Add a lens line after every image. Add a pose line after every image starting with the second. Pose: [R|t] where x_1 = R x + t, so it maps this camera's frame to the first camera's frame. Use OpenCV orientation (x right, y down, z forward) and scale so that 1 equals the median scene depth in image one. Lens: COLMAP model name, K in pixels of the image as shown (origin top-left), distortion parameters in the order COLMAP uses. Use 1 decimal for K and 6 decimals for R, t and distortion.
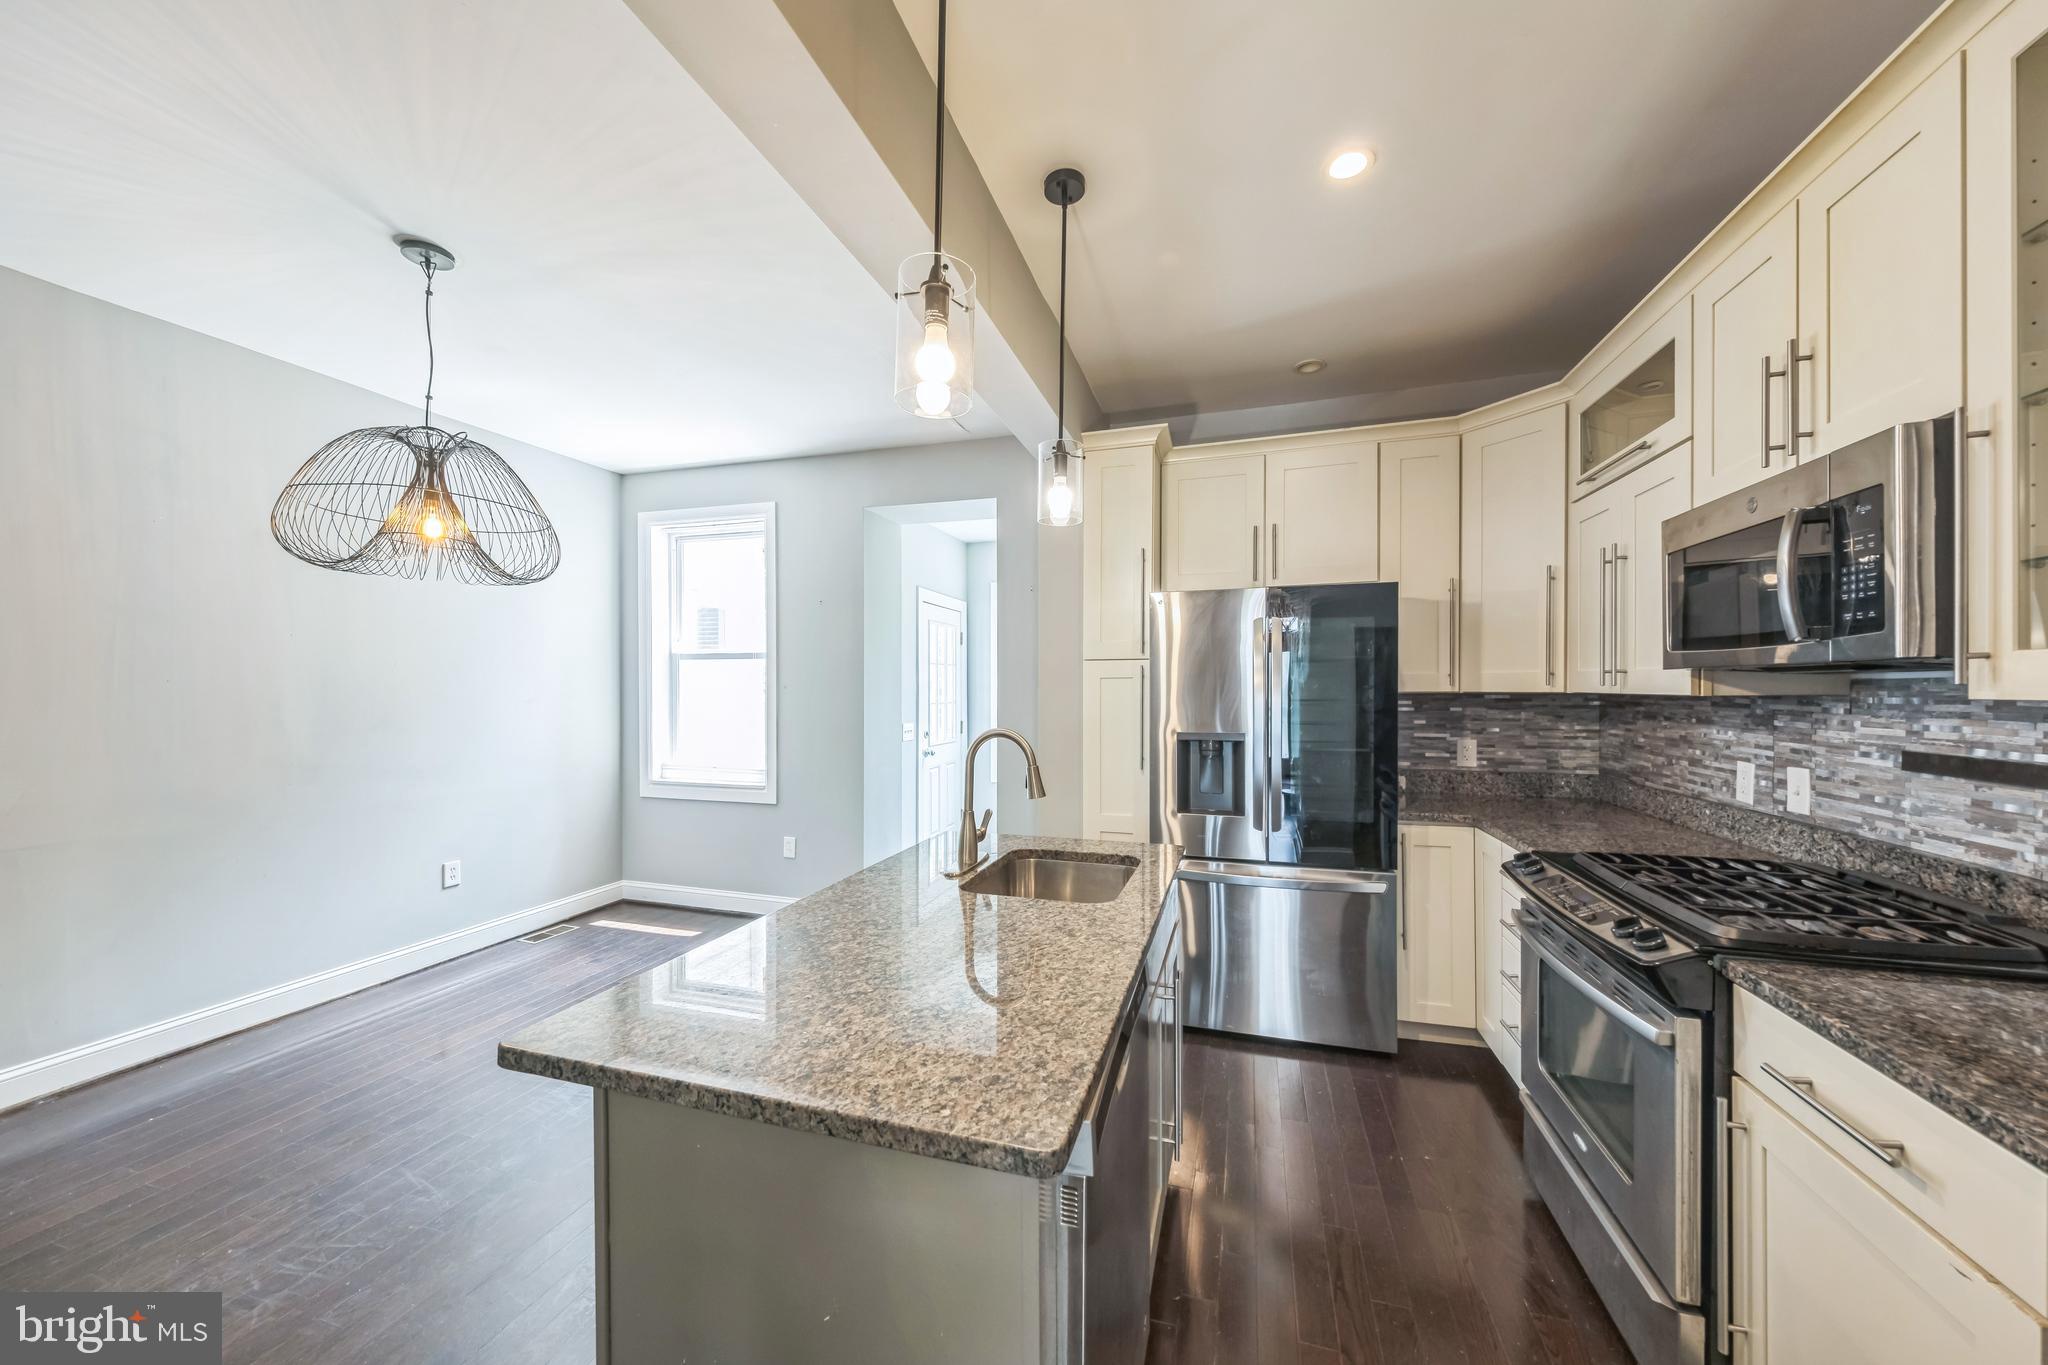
lens RADIAL K [[715.0, 0, 1031.2], [0, 715.0, 693.1], [0, 0, 1]] dist [0.000134, -0.000060]
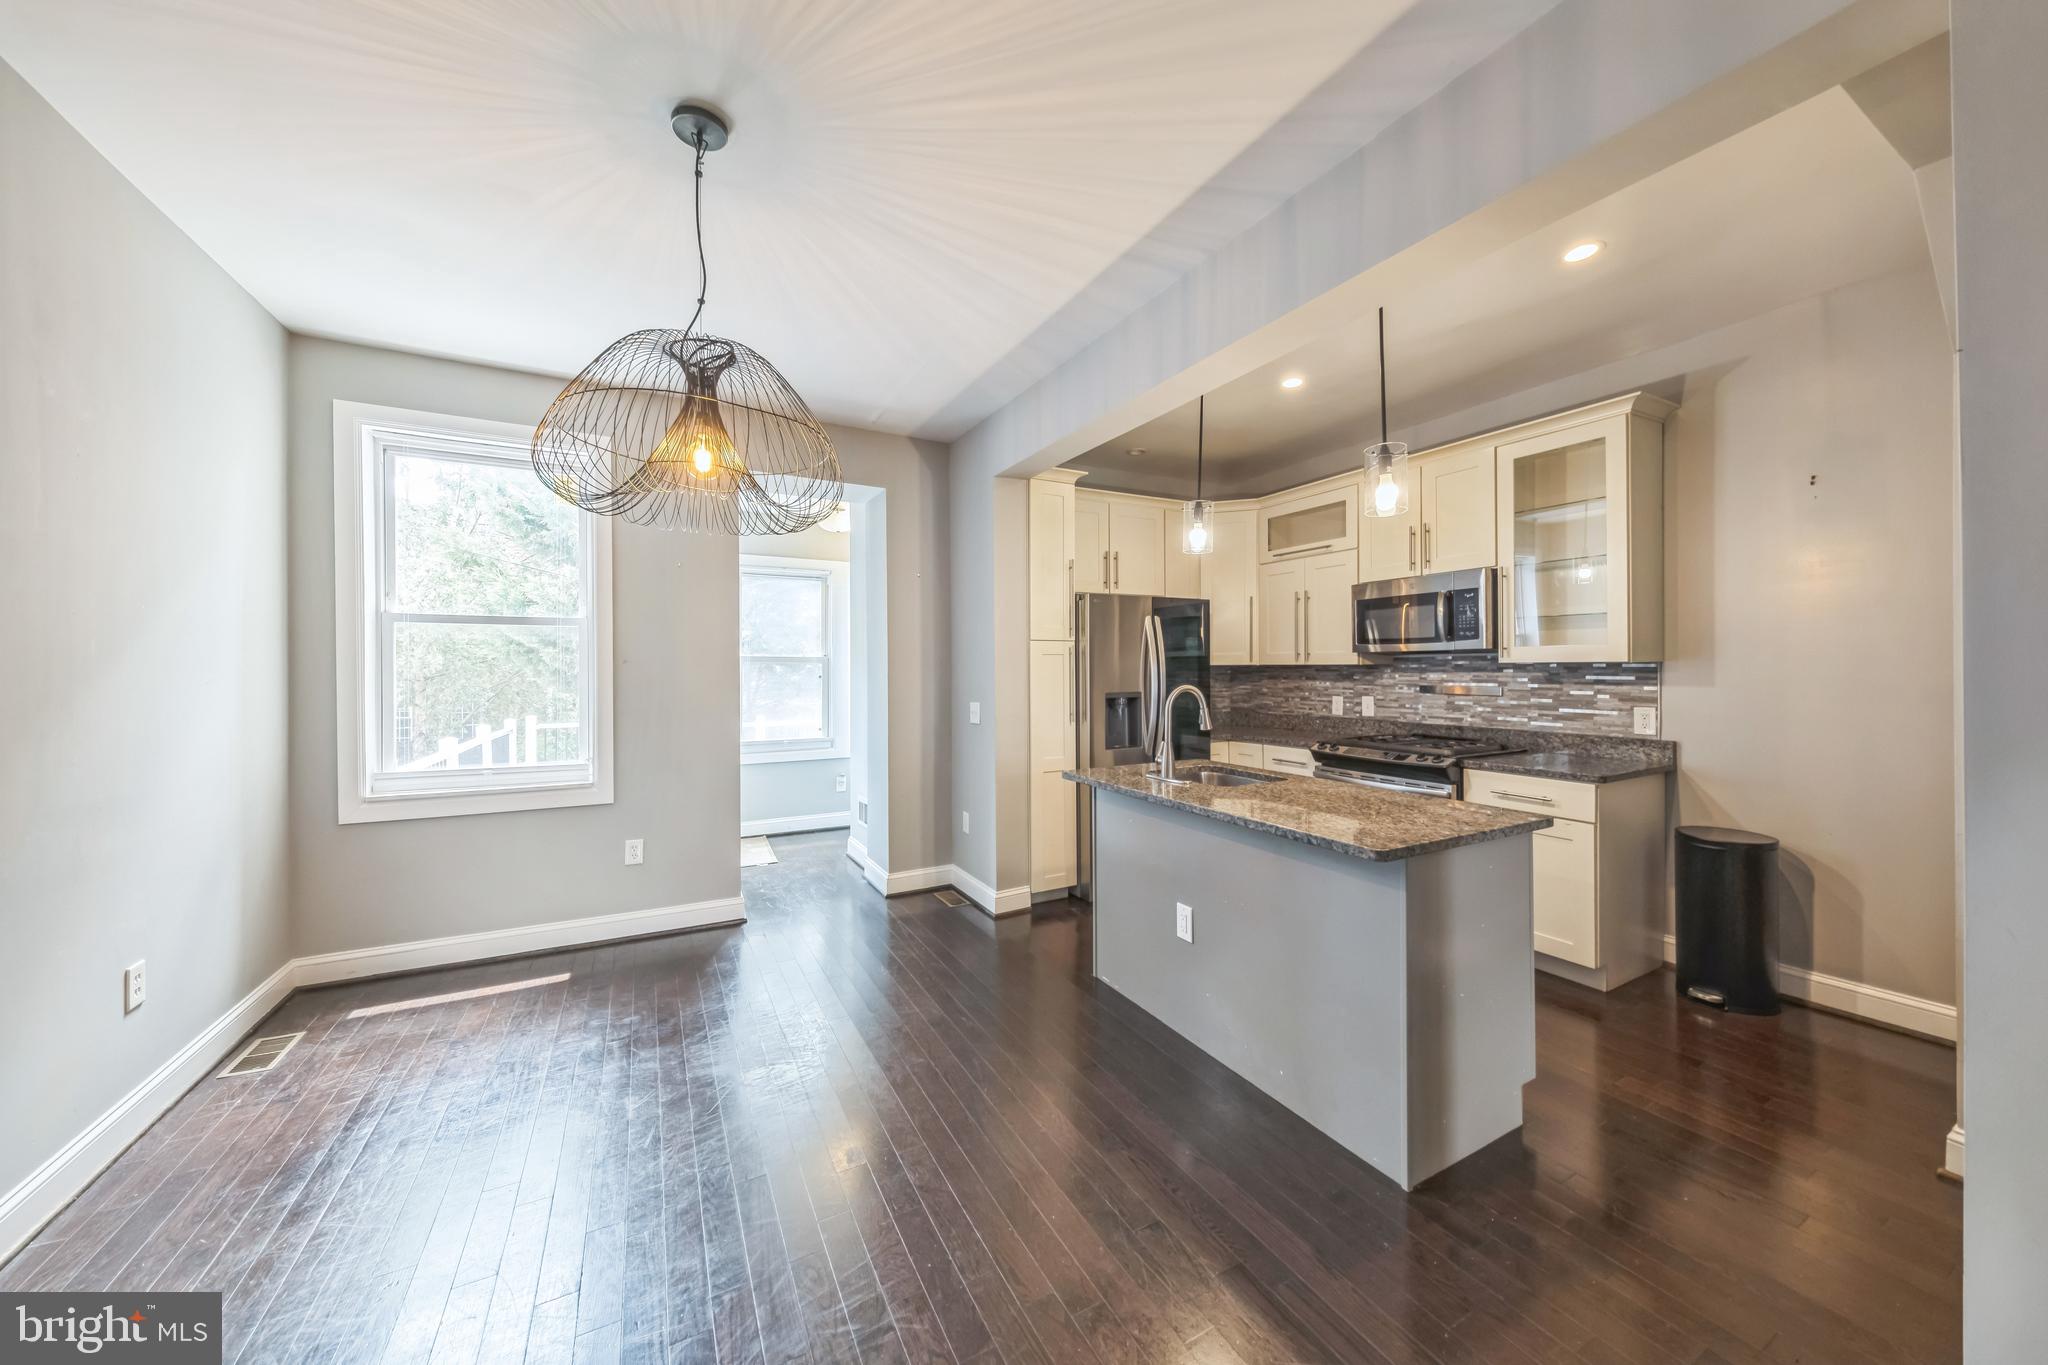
lens RADIAL K [[701.9, 0, 1023.4], [0, 701.9, 672.9], [0, 0, 1]] dist [0.000105, -0.000118]
pose [[0.707049, -0.006680, 0.707133, -1.243588], [0.008688, 0.999962, 0.000758, 0.017481], [-0.707111, 0.005608, 0.707080, 0.182094]]
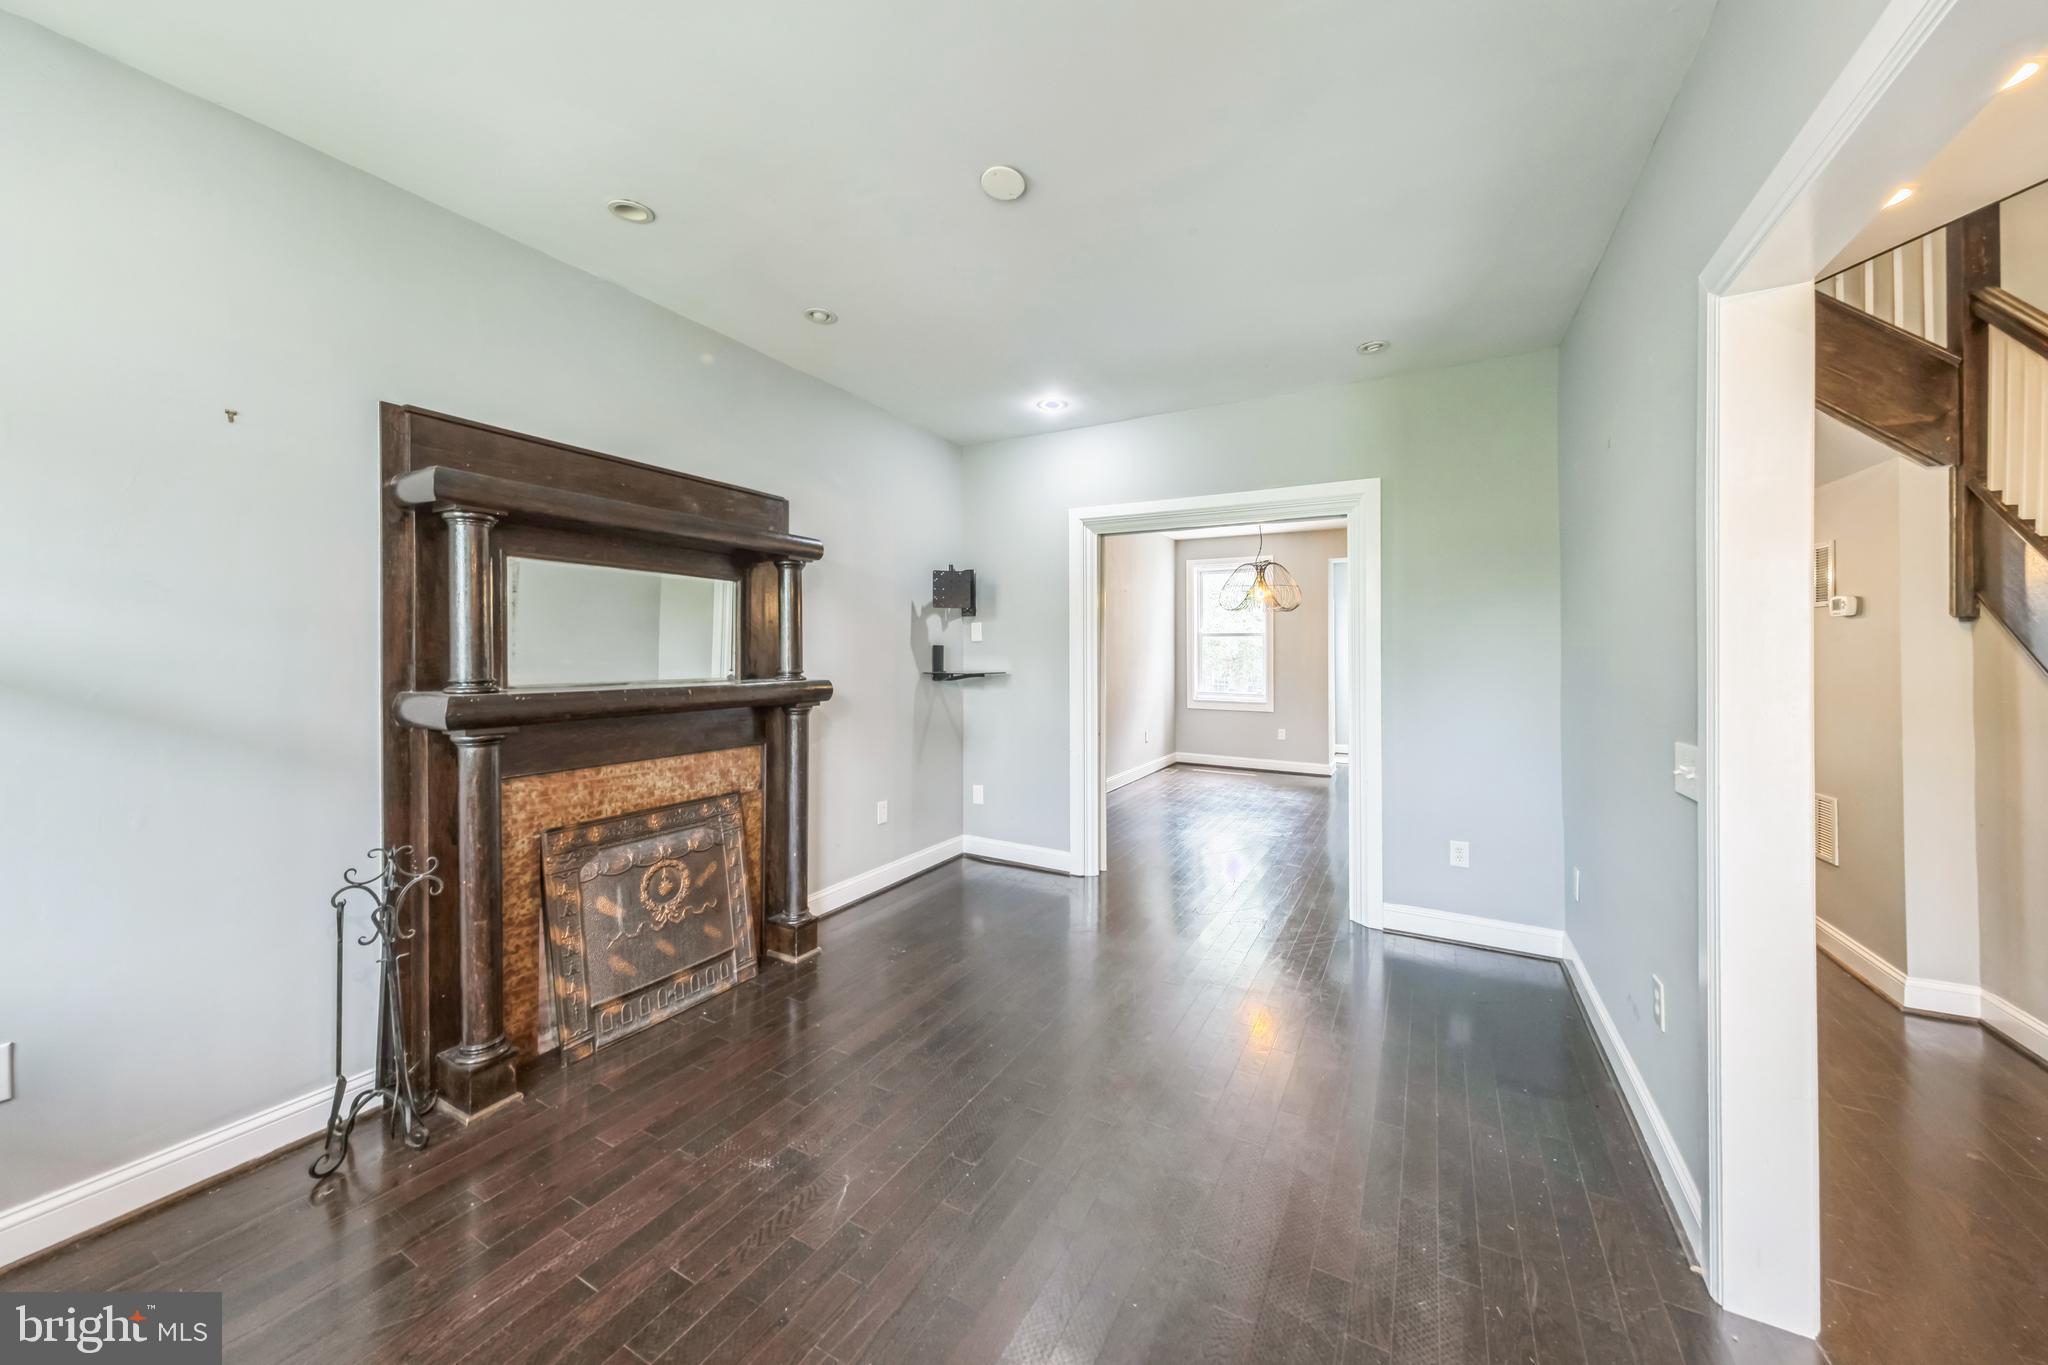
lens RADIAL K [[705.4, 0, 1027.6], [0, 705.4, 656.3], [0, 0, 1]] dist [-0.001040, -0.000221]
pose [[0.975556, 0.000522, -0.219752, -1.225505], [-0.001752, 0.999984, -0.005400, 0.034525], [0.219745, 0.005653, 0.975541, -2.086897]]
